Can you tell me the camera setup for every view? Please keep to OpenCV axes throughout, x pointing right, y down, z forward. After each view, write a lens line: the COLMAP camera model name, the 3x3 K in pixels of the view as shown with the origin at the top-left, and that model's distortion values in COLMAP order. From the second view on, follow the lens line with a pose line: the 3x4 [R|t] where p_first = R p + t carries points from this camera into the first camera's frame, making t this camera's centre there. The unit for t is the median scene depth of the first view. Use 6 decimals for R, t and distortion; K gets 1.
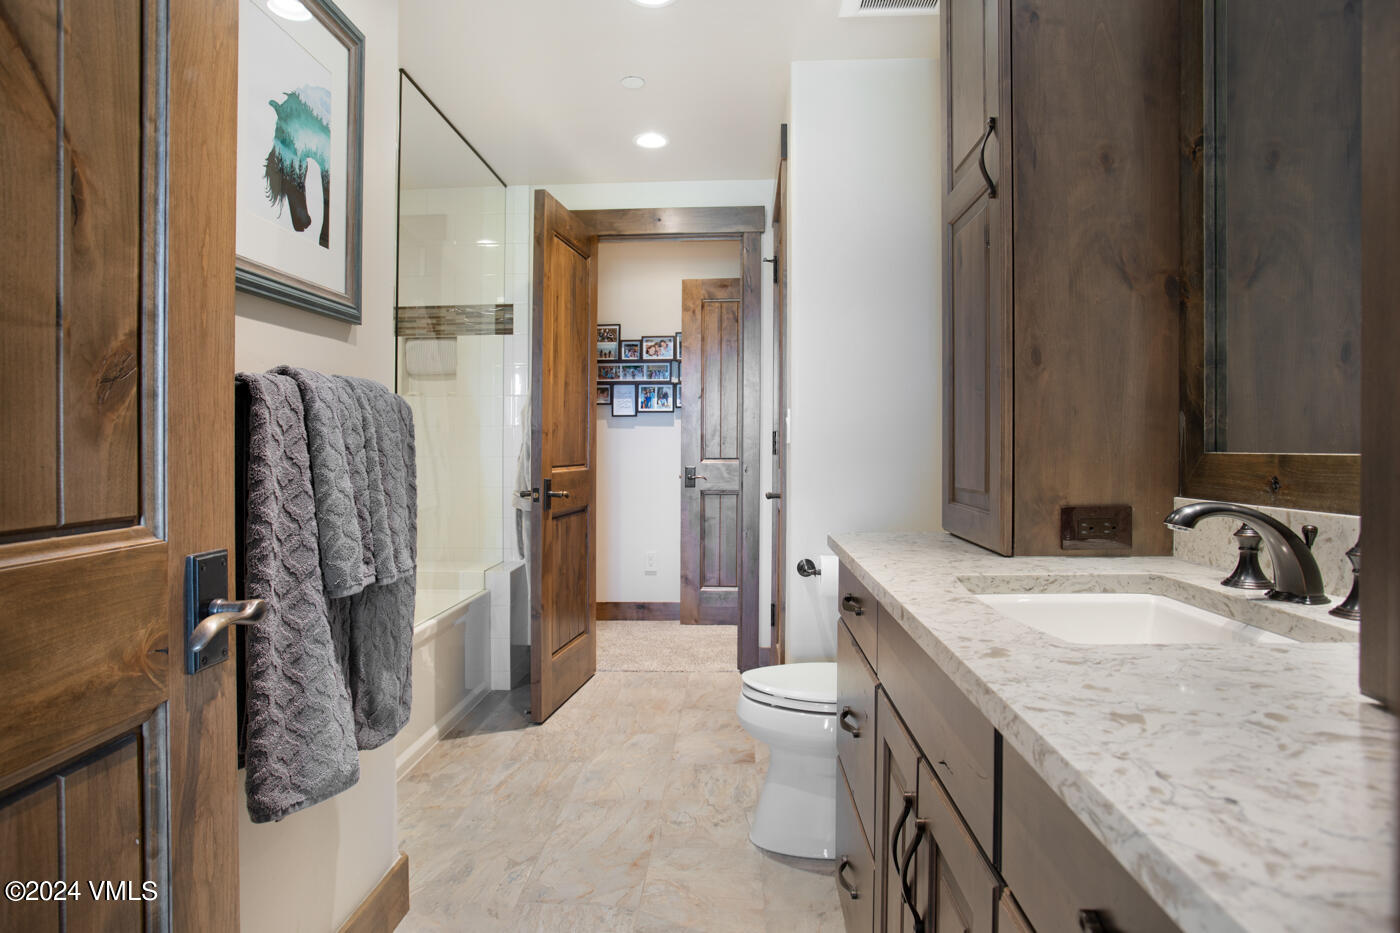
lens RADIAL K [[818.6, 0, 688.0], [0, 818.6, 461.7], [0, 0, 1]] dist [-0.029684, 0.022723]
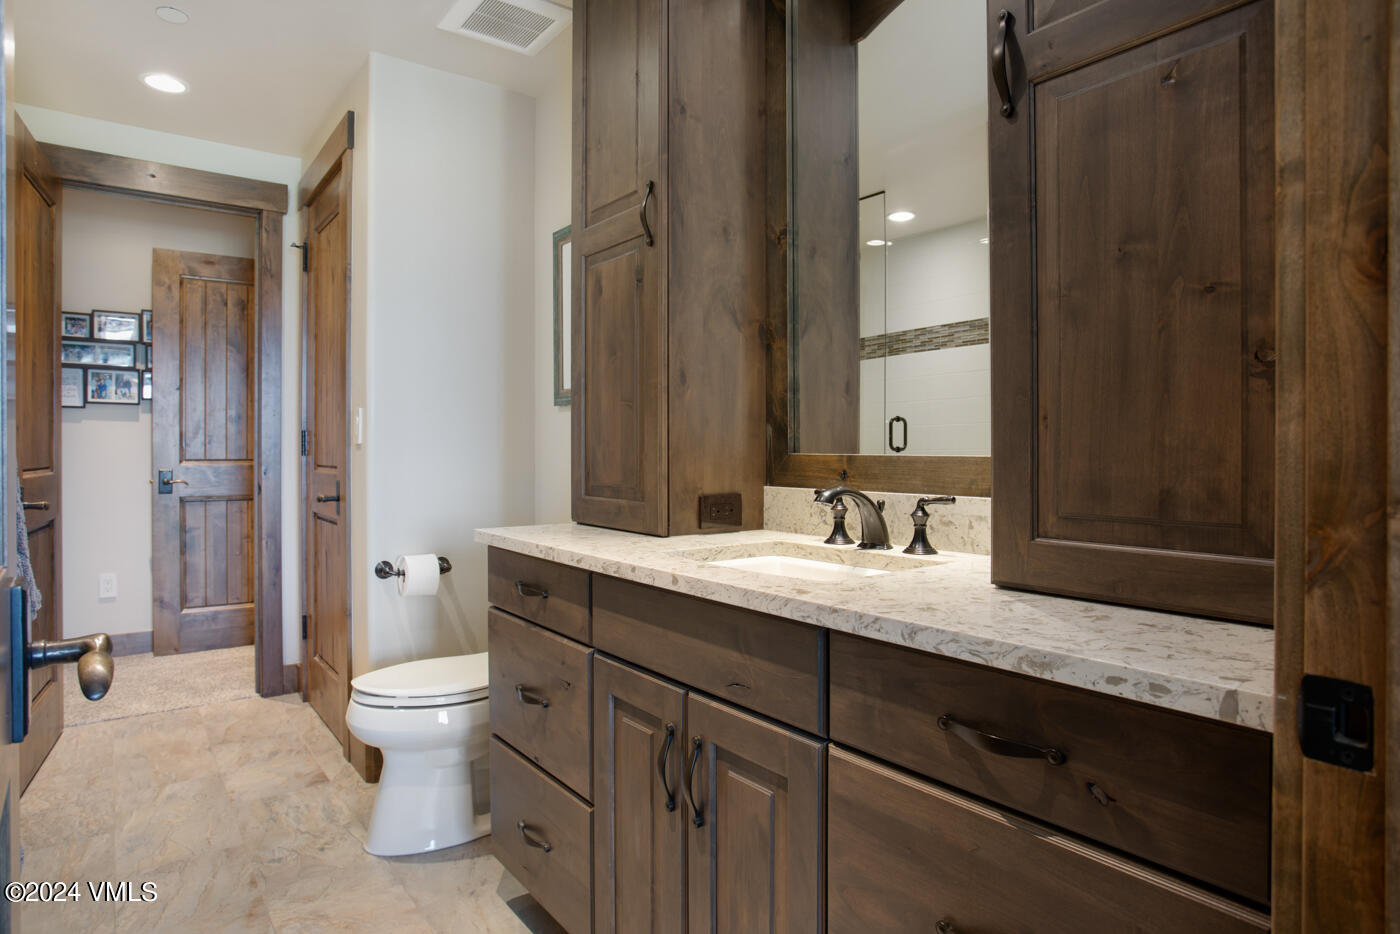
lens RADIAL K [[818.6, 0, 688.0], [0, 818.6, 462.5], [0, 0, 1]] dist [-0.029684, 0.022723]
pose [[0.770505, -0.004325, 0.637419, -0.240946], [0.004813, 0.999988, 0.000967, 0.001322], [-0.637416, 0.002323, 0.770517, 0.009596]]
